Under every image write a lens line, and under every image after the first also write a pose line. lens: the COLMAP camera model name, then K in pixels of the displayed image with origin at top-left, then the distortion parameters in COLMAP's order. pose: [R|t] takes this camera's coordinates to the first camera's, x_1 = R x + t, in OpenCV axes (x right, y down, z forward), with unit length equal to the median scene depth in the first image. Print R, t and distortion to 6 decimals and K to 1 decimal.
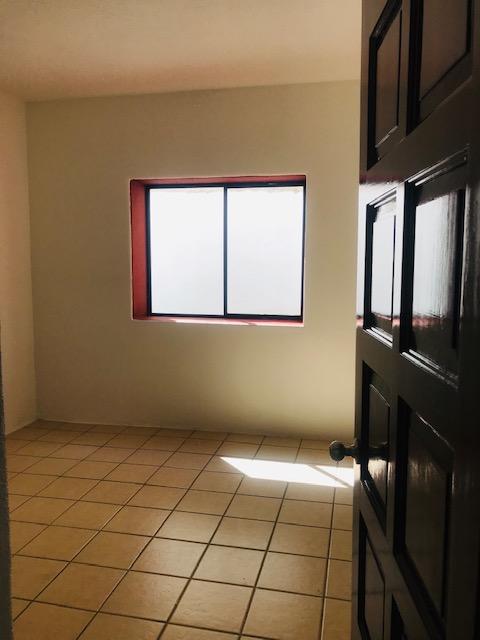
lens RADIAL K [[533.1, 0, 239.1], [0, 533.1, 320.0], [0, 0, 1]] dist [0.049494, -0.062356]
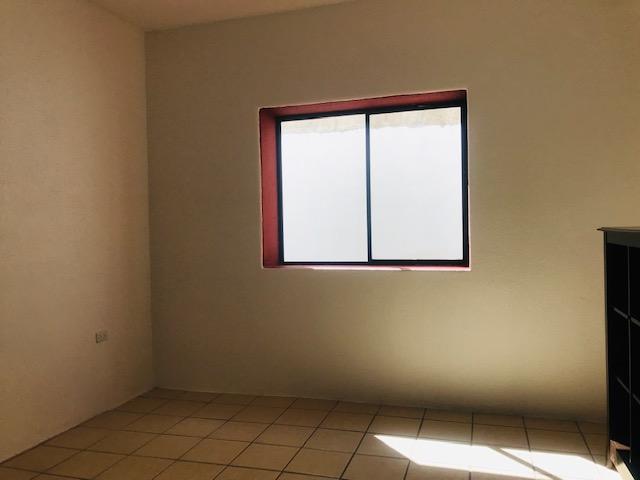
lens RADIAL K [[533.1, 0, 316.8], [0, 533.1, 236.3], [0, 0, 1]] dist [0.049494, -0.062356]
pose [[0.996619, -0.022681, -0.078965, -0.045514], [0.015008, 0.995226, -0.096439, 0.033594], [0.080776, 0.094928, 0.992202, 0.157161]]
